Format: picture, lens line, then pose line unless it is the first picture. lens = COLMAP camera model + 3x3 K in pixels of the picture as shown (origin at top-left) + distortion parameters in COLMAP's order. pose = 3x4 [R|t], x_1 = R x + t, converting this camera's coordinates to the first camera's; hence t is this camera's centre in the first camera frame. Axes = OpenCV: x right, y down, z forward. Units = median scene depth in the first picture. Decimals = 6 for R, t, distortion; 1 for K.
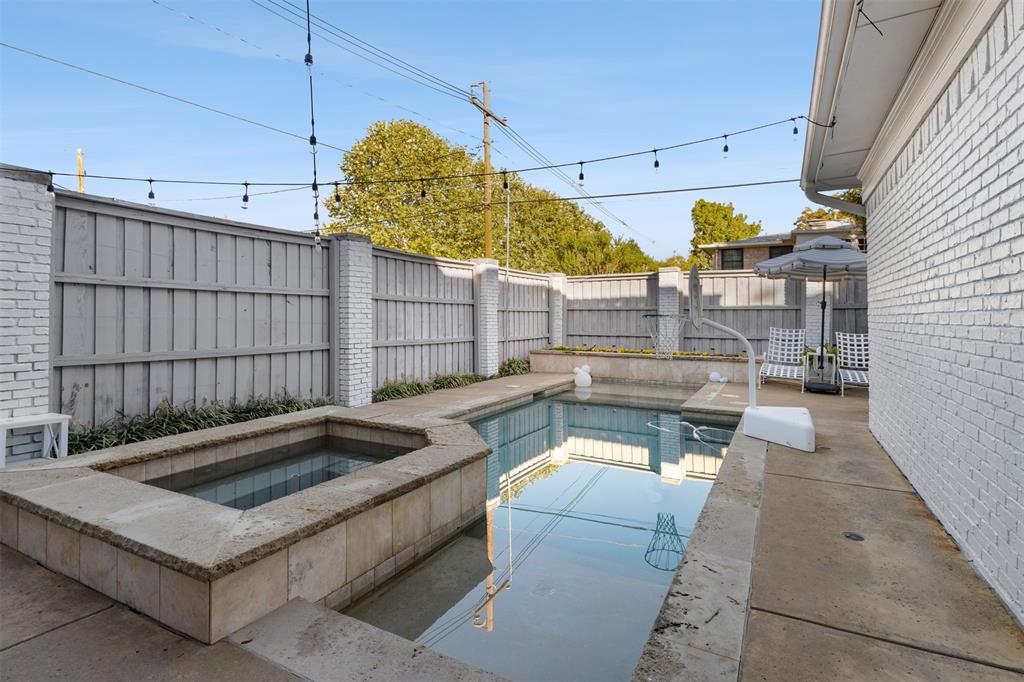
lens RADIAL K [[488.8, 0, 501.1], [0, 488.8, 312.4], [0, 0, 1]] dist [-0.001566, -0.000349]
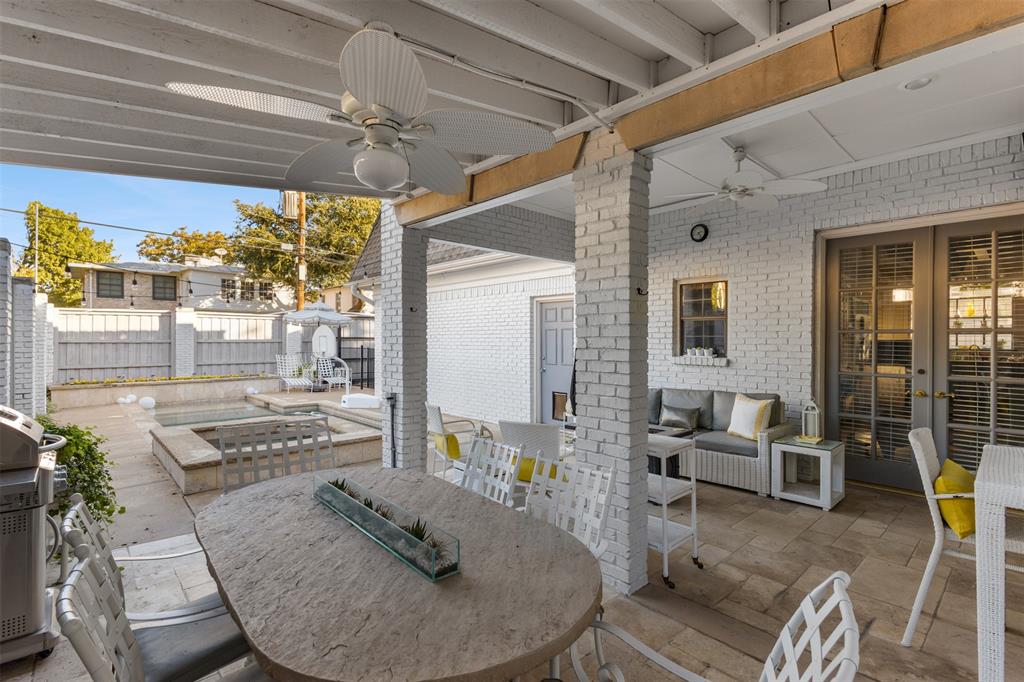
lens RADIAL K [[488.8, 0, 510.8], [0, 488.8, 338.0], [0, 0, 1]] dist [-0.001566, -0.000349]
pose [[0.311293, -0.002268, 0.950311, -0.523666], [-0.007549, 0.999960, 0.004859, -0.027205], [-0.950284, -0.008686, 0.311263, -0.134059]]
